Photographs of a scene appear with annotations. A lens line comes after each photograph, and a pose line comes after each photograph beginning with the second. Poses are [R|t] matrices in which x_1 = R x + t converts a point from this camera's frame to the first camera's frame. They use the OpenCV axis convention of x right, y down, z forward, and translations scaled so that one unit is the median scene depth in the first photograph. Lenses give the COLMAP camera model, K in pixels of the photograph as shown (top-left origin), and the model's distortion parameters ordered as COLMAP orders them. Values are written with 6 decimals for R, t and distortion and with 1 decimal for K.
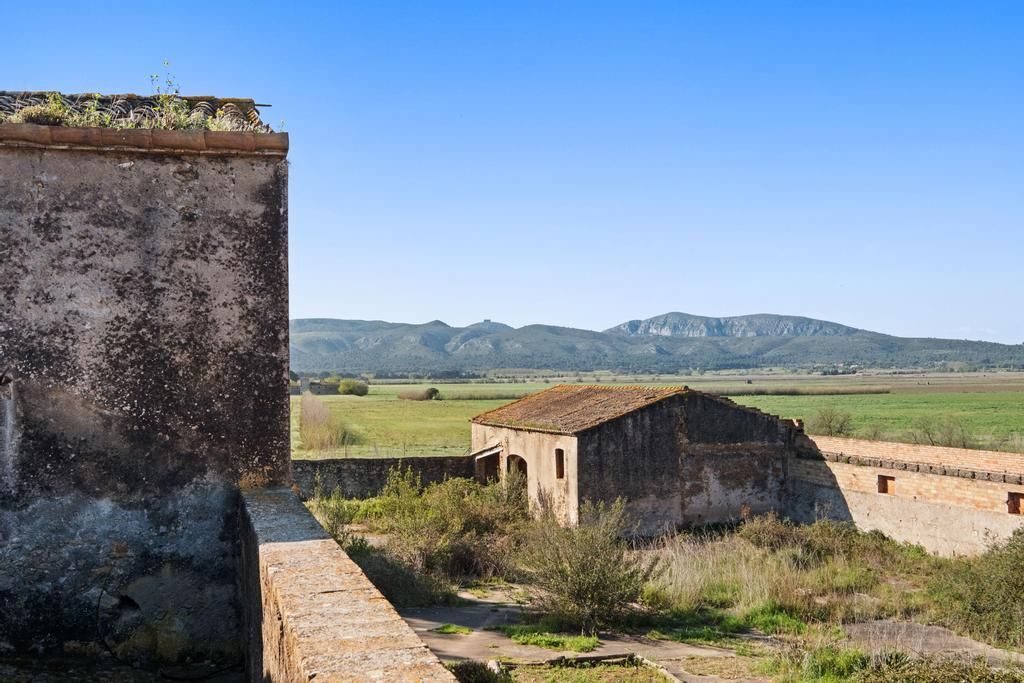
lens RADIAL K [[1051.3, 0, 510.9], [0, 1051.3, 344.2], [0, 0, 1]] dist [0.010908, 0.019959]
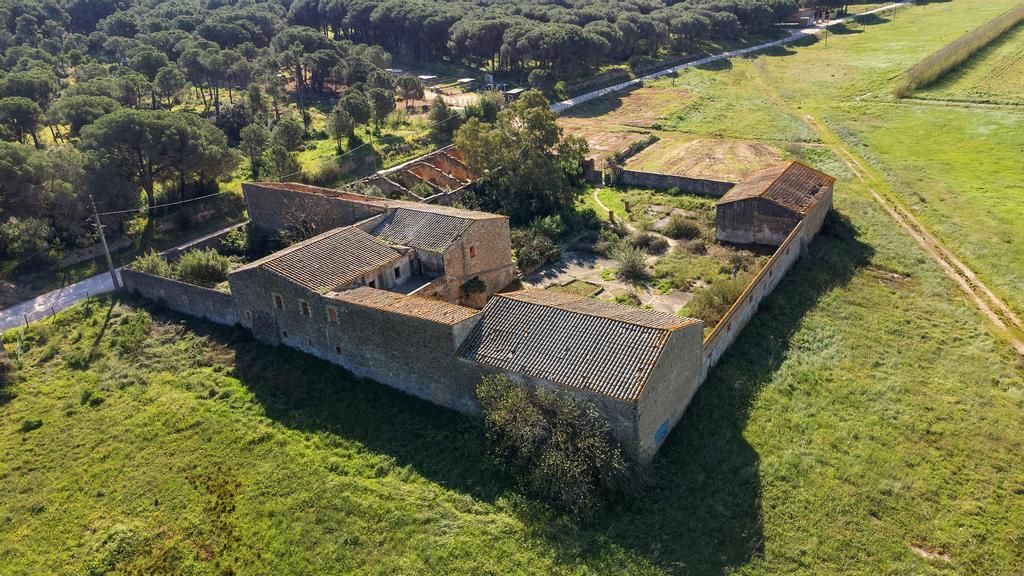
lens RADIAL K [[787.5, 0, 515.5], [0, 787.5, 285.8], [0, 0, 1]] dist [0.049006, 0.000571]
pose [[0.632328, 0.279176, -0.722650, 1.005929], [0.090013, 0.900017, 0.426459, -0.518162], [0.769454, -0.334709, 0.543976, -0.515626]]
